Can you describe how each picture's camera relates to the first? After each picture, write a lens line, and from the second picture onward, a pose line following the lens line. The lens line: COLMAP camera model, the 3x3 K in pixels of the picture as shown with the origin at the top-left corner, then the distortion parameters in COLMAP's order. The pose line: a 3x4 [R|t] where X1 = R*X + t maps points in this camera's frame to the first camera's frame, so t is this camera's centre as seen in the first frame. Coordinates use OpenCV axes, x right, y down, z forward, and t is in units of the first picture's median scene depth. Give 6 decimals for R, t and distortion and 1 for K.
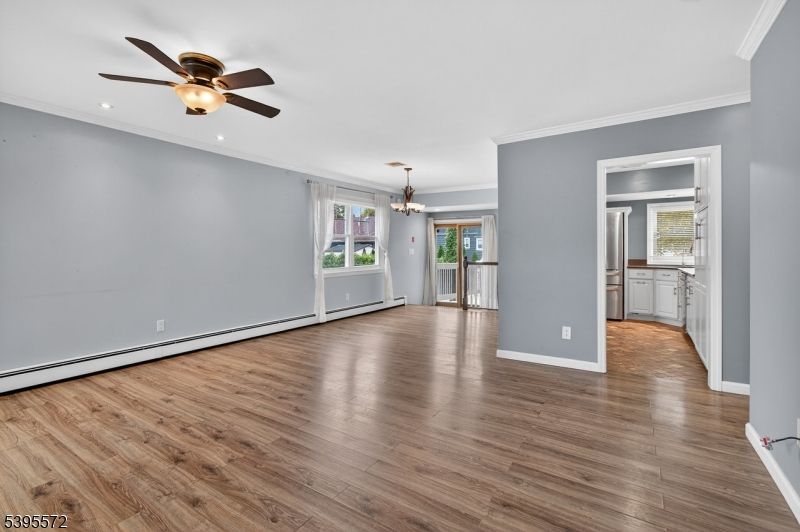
lens RADIAL K [[364.0, 0, 387.4], [0, 364.0, 249.8], [0, 0, 1]] dist [0.001537, 0.000522]
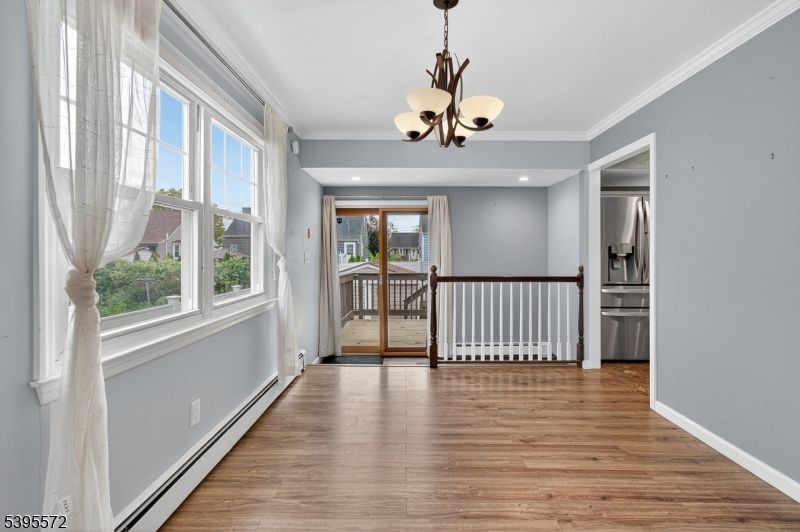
lens RADIAL K [[364.0, 0, 401.1], [0, 364.0, 261.9], [0, 0, 1]] dist [0.001537, 0.000522]
pose [[0.828913, -0.009634, 0.559294, -0.131877], [-0.000821, 0.999830, 0.018439, 0.002069], [-0.559377, -0.015743, 0.828764, 0.644648]]
